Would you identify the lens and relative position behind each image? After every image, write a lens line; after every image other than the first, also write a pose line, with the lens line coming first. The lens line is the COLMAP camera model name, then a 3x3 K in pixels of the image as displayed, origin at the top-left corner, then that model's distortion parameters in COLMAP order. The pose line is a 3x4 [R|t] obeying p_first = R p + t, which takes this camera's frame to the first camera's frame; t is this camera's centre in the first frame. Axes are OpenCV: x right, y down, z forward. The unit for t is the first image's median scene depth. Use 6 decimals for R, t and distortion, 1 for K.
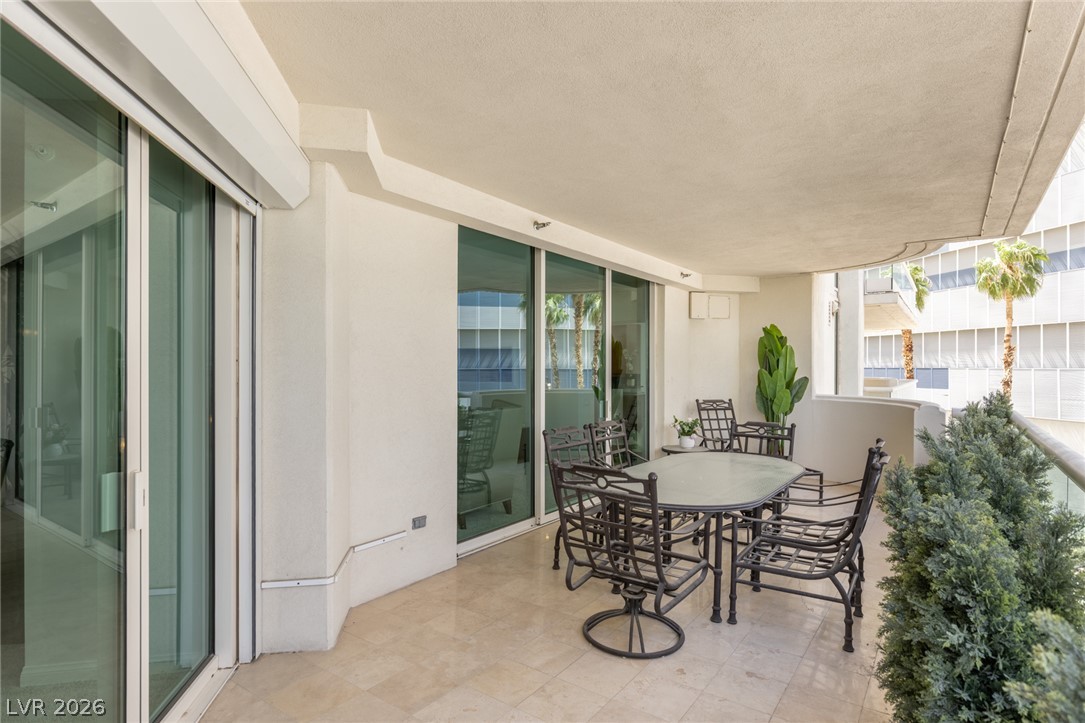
lens RADIAL K [[558.2, 0, 542.5], [0, 558.2, 361.5], [0, 0, 1]] dist [-0.001617, -0.000032]
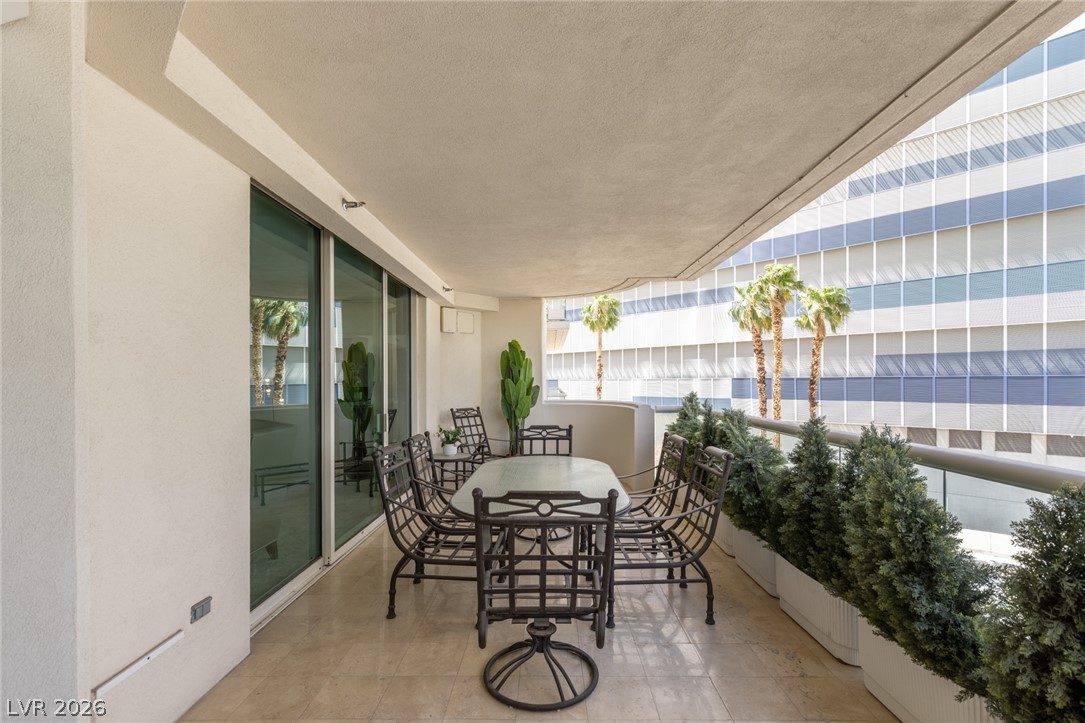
lens RADIAL K [[487.3, 0, 540.6], [0, 487.3, 373.1], [0, 0, 1]] dist [0.004480, 0.000114]
pose [[0.821462, -0.003499, 0.570252, -0.157903], [0.007681, 0.999958, -0.004929, 0.010217], [-0.570211, 0.008429, 0.821455, 0.210543]]
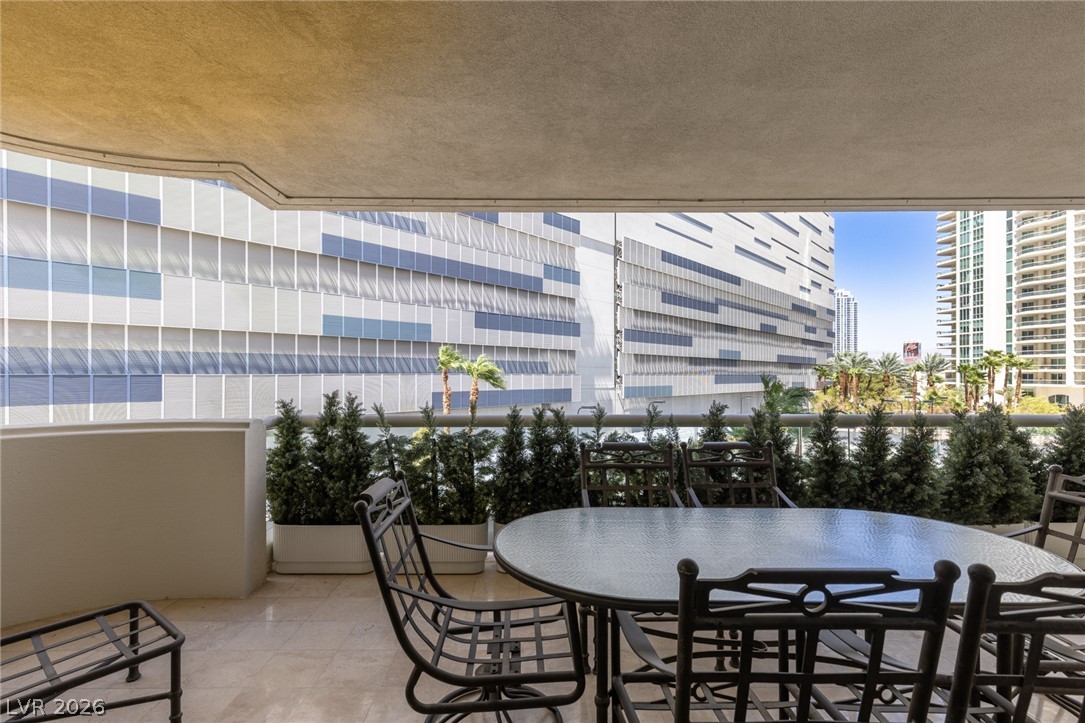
lens RADIAL K [[492.1, 0, 525.2], [0, 492.1, 384.3], [0, 0, 1]] dist [0.001678, 0.000311]
pose [[-0.588814, -0.021372, 0.807986, 0.012085], [-0.006070, 0.999739, 0.022020, 0.020105], [-0.808245, 0.008061, -0.588791, 1.103868]]
